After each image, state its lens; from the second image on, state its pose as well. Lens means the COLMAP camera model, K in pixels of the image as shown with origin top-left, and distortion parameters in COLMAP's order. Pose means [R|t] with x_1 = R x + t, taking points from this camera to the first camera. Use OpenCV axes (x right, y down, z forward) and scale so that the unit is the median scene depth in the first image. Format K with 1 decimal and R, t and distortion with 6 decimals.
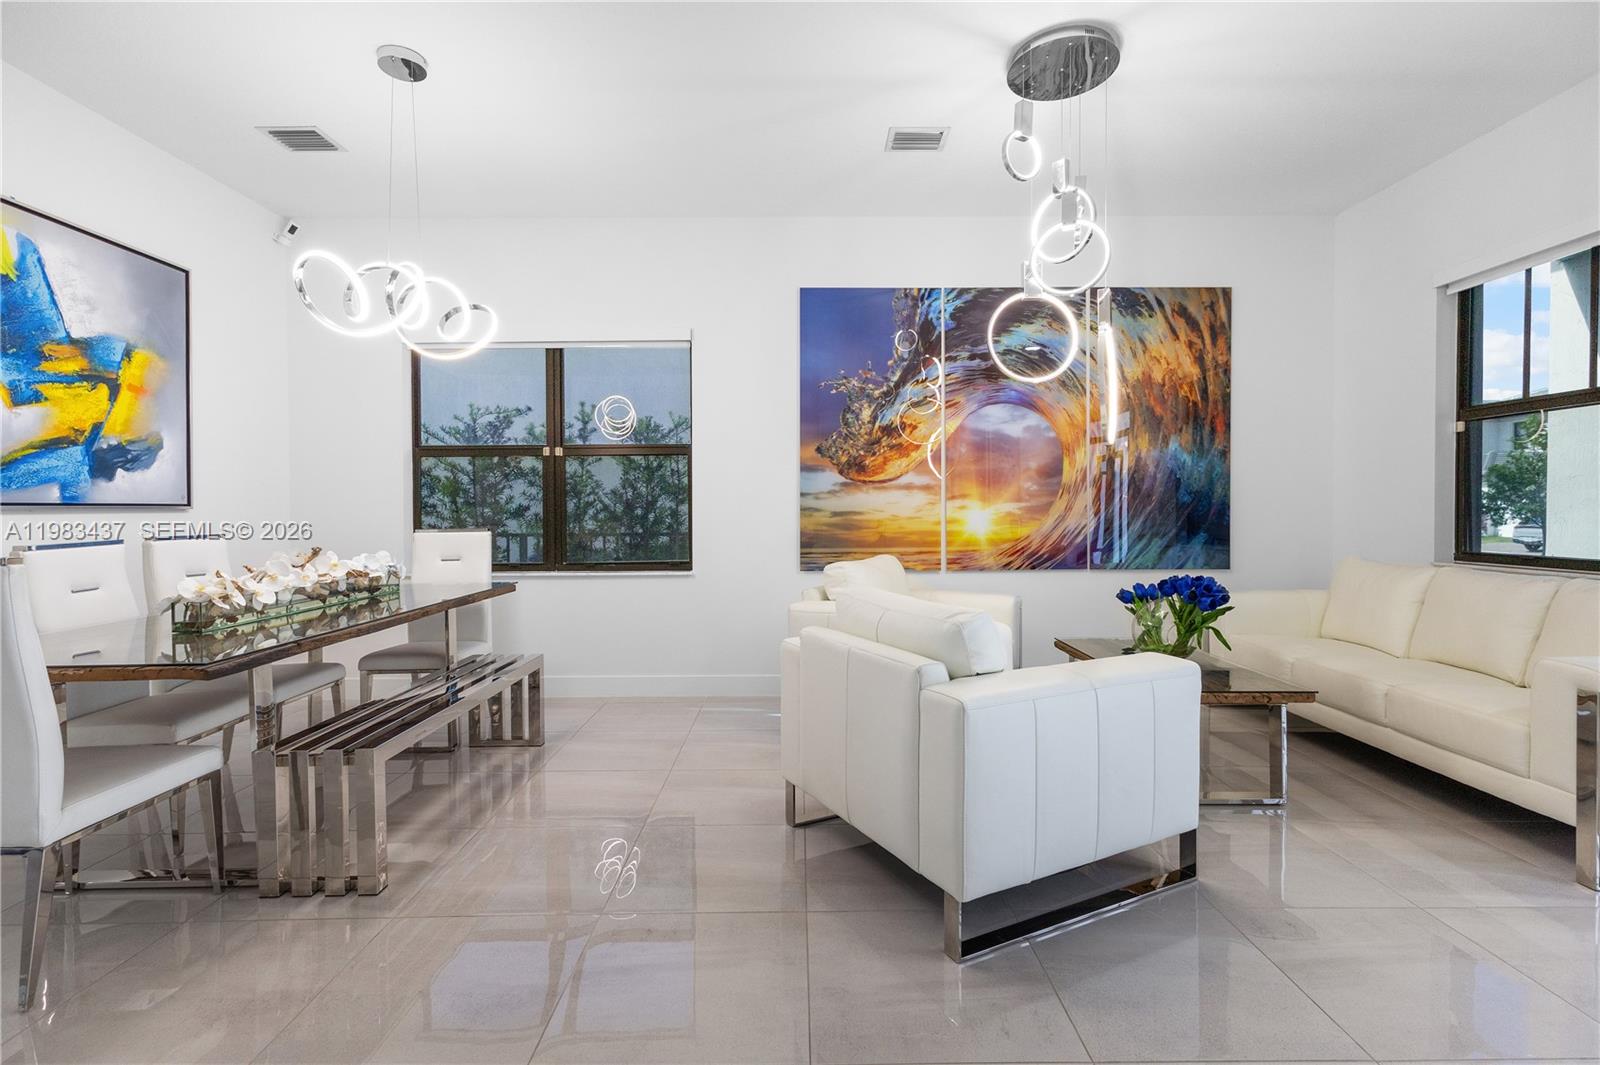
lens RADIAL K [[749.4, 0, 805.7], [0, 749.4, 518.1], [0, 0, 1]] dist [0.004589, 0.000498]
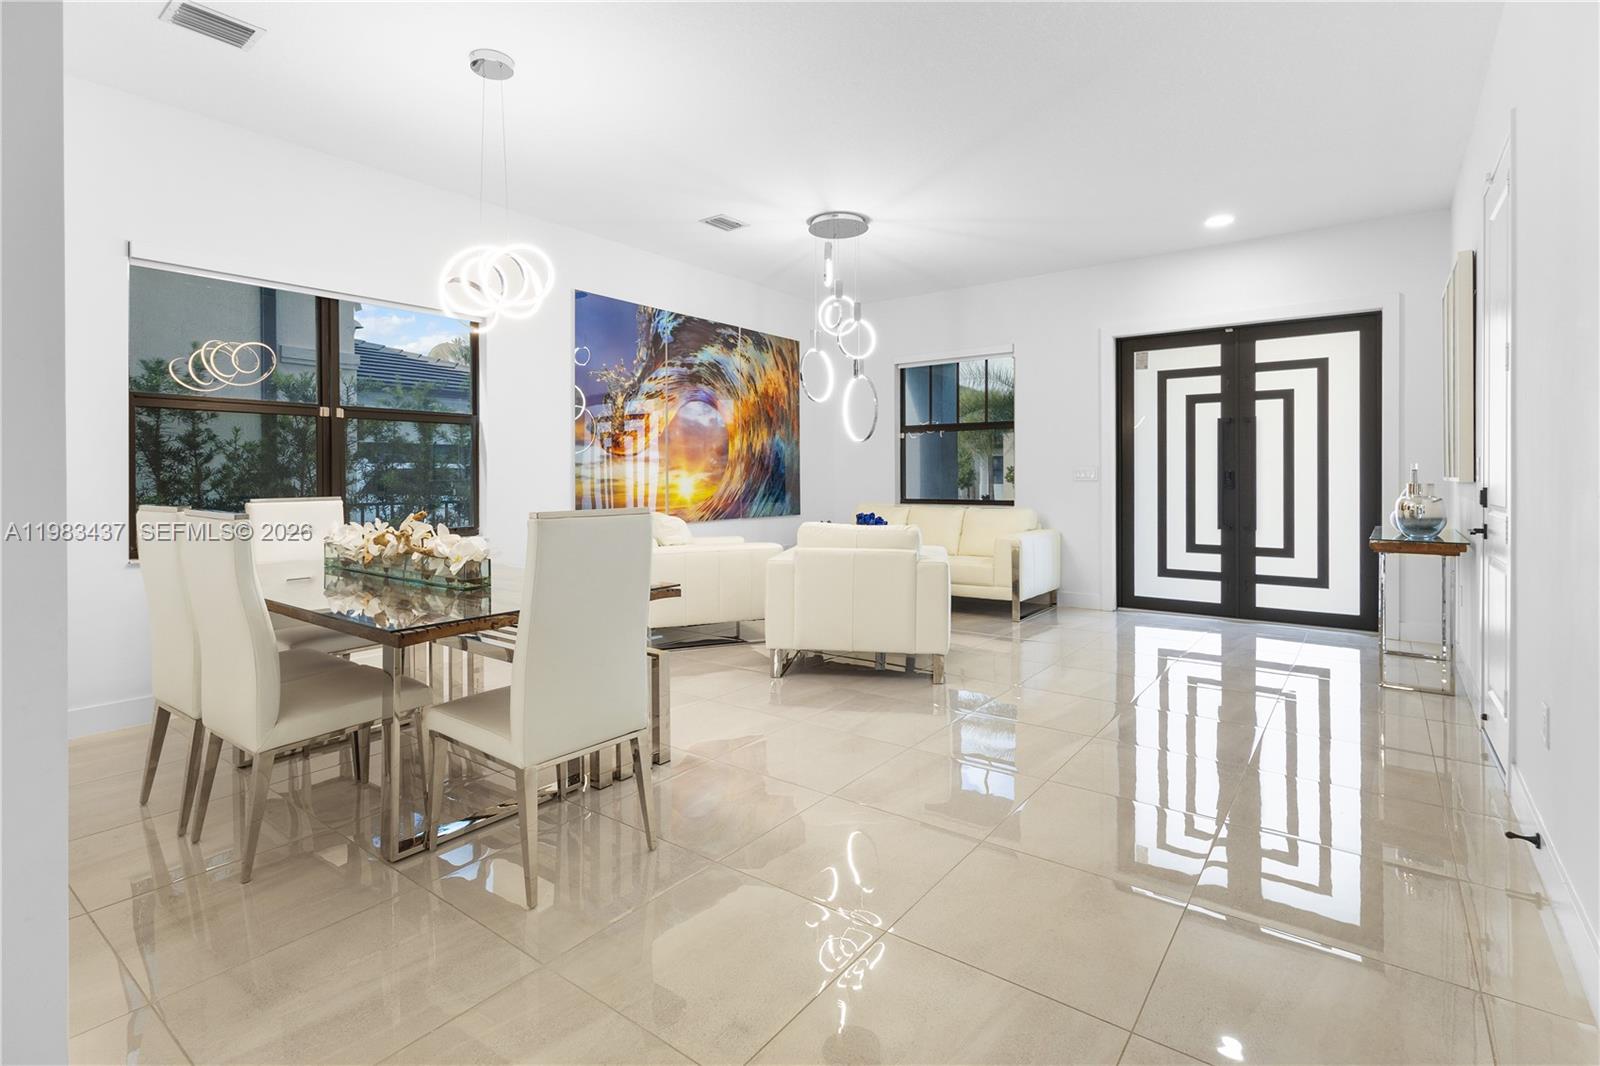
lens RADIAL K [[749.4, 0, 824.1], [0, 749.4, 473.9], [0, 0, 1]] dist [0.004589, 0.000498]
pose [[0.601943, 0.005680, 0.798519, -0.706723], [0.009945, 0.999844, -0.014609, 0.004091], [-0.798477, 0.016735, 0.601793, -0.016261]]
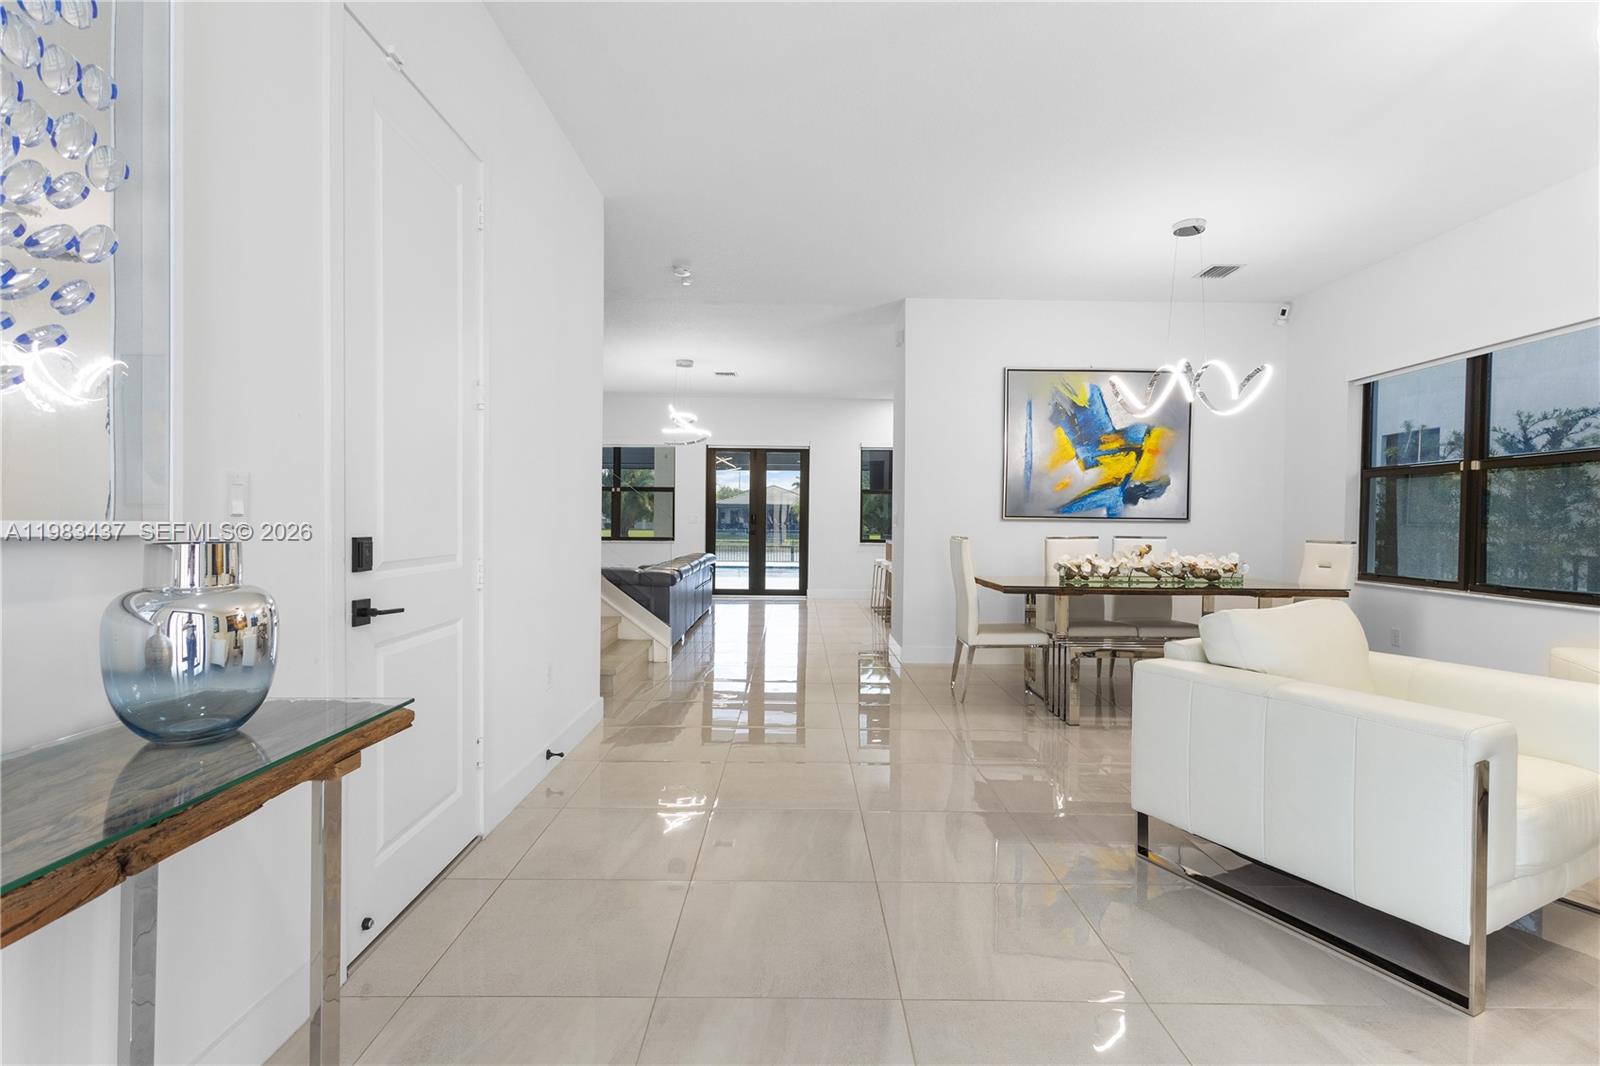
lens RADIAL K [[749.4, 0, 795.8], [0, 749.4, 523.7], [0, 0, 1]] dist [0.004589, 0.000498]
pose [[-0.014223, 0.012502, -0.999821, 0.636058], [-0.025698, 0.999587, 0.012865, -0.005436], [0.999569, 0.025876, -0.013896, 0.159609]]
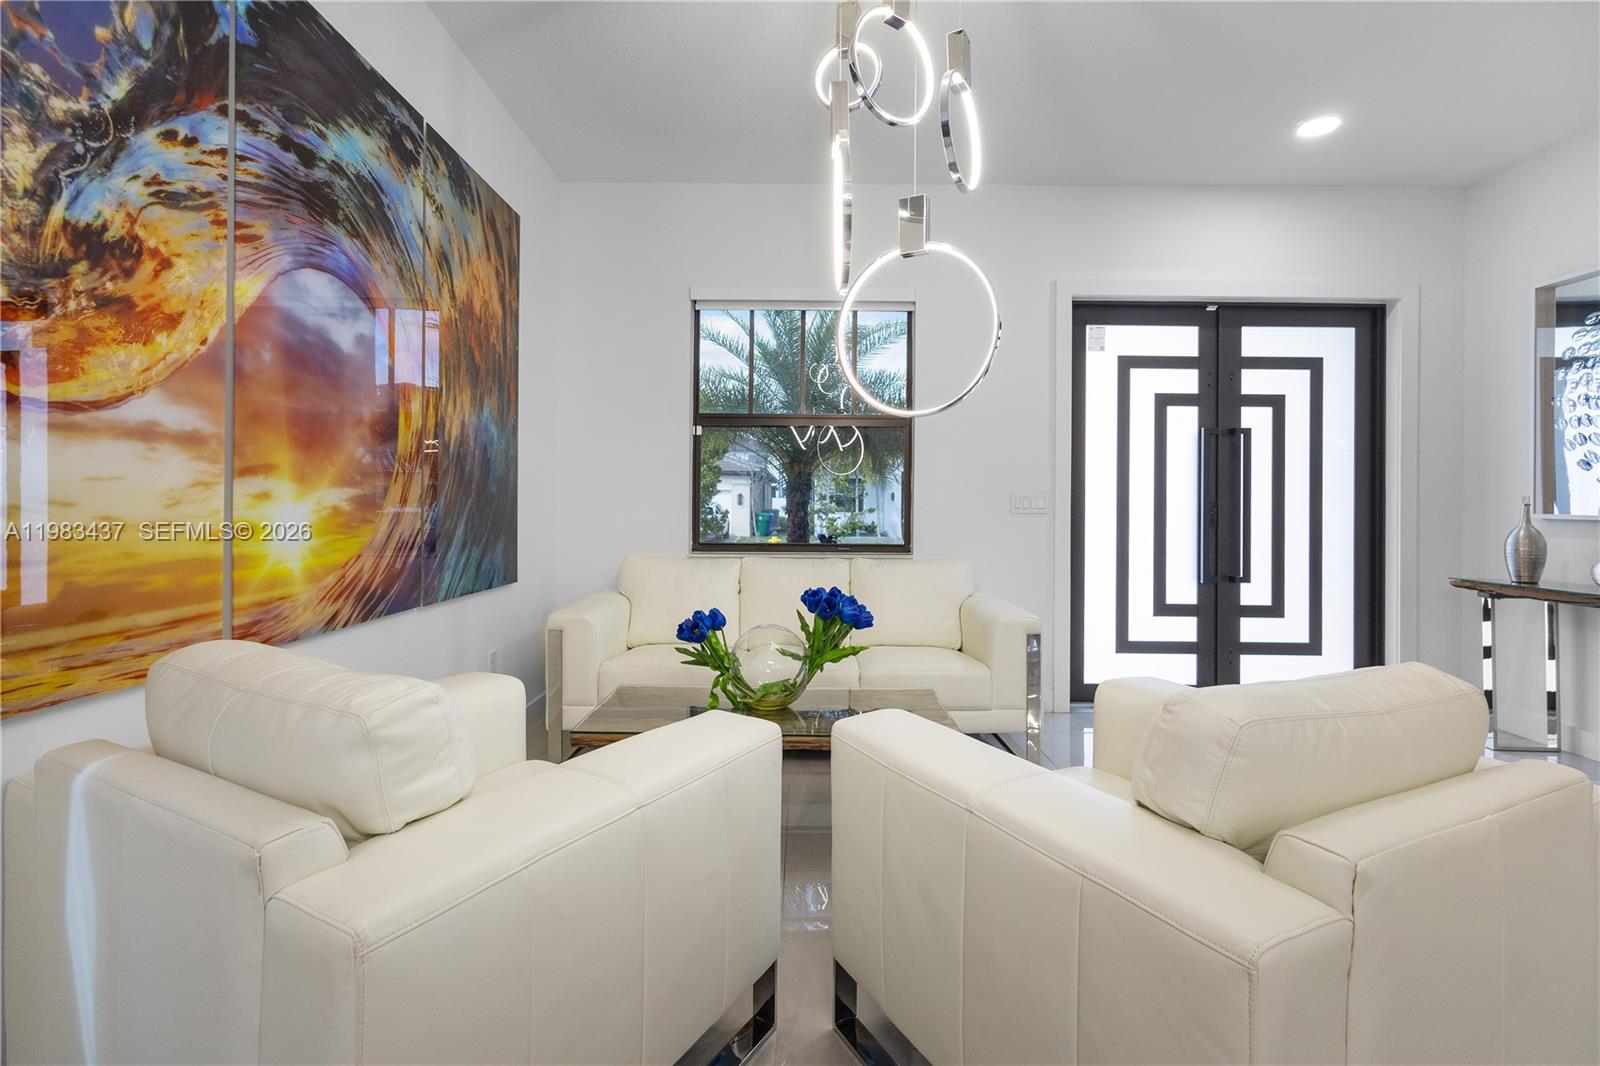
lens RADIAL K [[749.4, 0, 810.4], [0, 749.4, 497.4], [0, 0, 1]] dist [0.004589, 0.000498]
pose [[0.024468, 0.013409, 0.999611, -0.194402], [0.002802, 0.999905, -0.013482, -0.007138], [-0.999697, 0.003131, 0.024428, 0.694554]]
